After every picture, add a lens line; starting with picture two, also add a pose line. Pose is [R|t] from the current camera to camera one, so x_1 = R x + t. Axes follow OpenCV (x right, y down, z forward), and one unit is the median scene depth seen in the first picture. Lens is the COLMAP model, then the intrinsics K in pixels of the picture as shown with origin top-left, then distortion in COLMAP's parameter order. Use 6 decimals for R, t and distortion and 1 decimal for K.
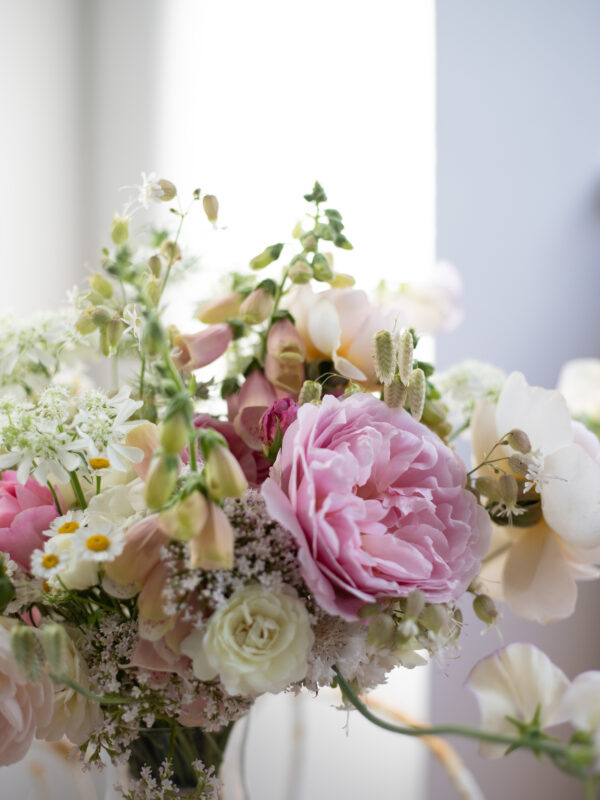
lens RADIAL K [[1085.4, 0, 300.0], [0, 1085.4, 400.0], [0, 0, 1]] dist [-0.007939, -0.014668]
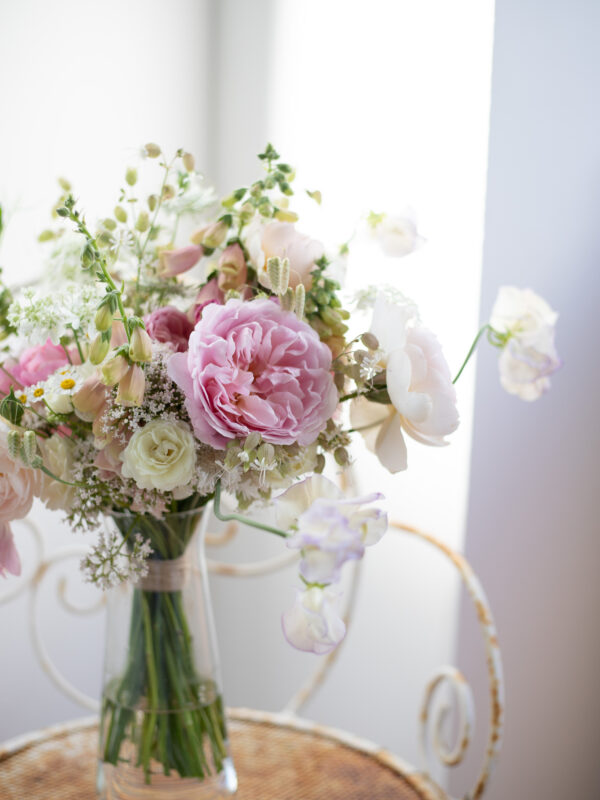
lens RADIAL K [[1085.4, 0, 300.0], [0, 1085.4, 400.0], [0, 0, 1]] dist [-0.007939, -0.014668]
pose [[0.958086, 0.085625, -0.273385, 0.562404], [-0.060662, 0.993285, 0.098509, -0.020375], [0.279984, -0.077796, 0.956847, -0.409900]]
